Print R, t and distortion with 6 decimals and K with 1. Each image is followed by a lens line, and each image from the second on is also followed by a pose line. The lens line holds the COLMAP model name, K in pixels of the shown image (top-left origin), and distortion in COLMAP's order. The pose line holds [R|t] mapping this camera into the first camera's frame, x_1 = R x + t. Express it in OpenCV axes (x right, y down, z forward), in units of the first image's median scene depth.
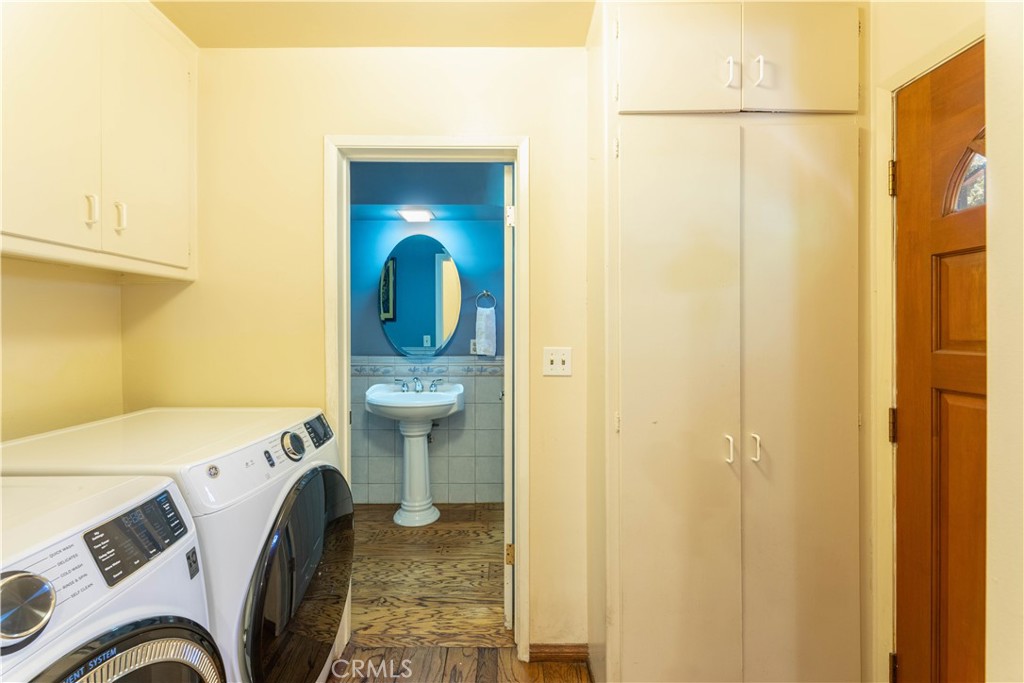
lens RADIAL K [[421.5, 0, 506.5], [0, 421.5, 335.4], [0, 0, 1]] dist [0.000763, -0.000068]
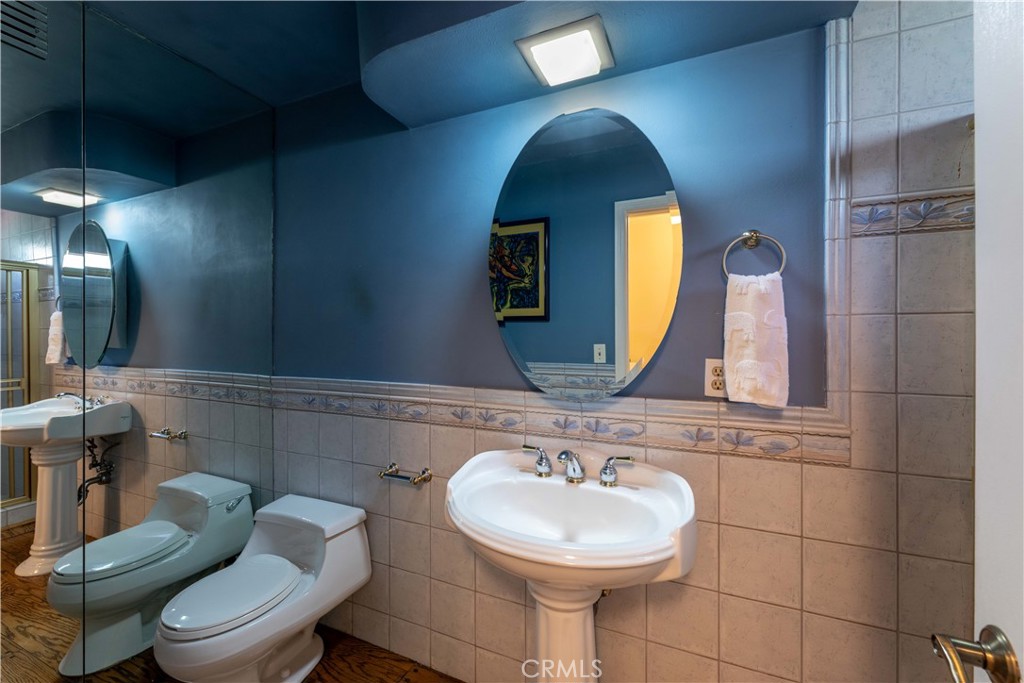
lens RADIAL K [[421.5, 0, 503.1], [0, 421.5, 337.7], [0, 0, 1]] dist [0.000763, -0.000068]
pose [[0.911129, 0.000143, -0.412121, -0.095564], [-0.002665, 0.999981, -0.005544, -0.007433], [0.412112, 0.006150, 0.911112, 0.566861]]
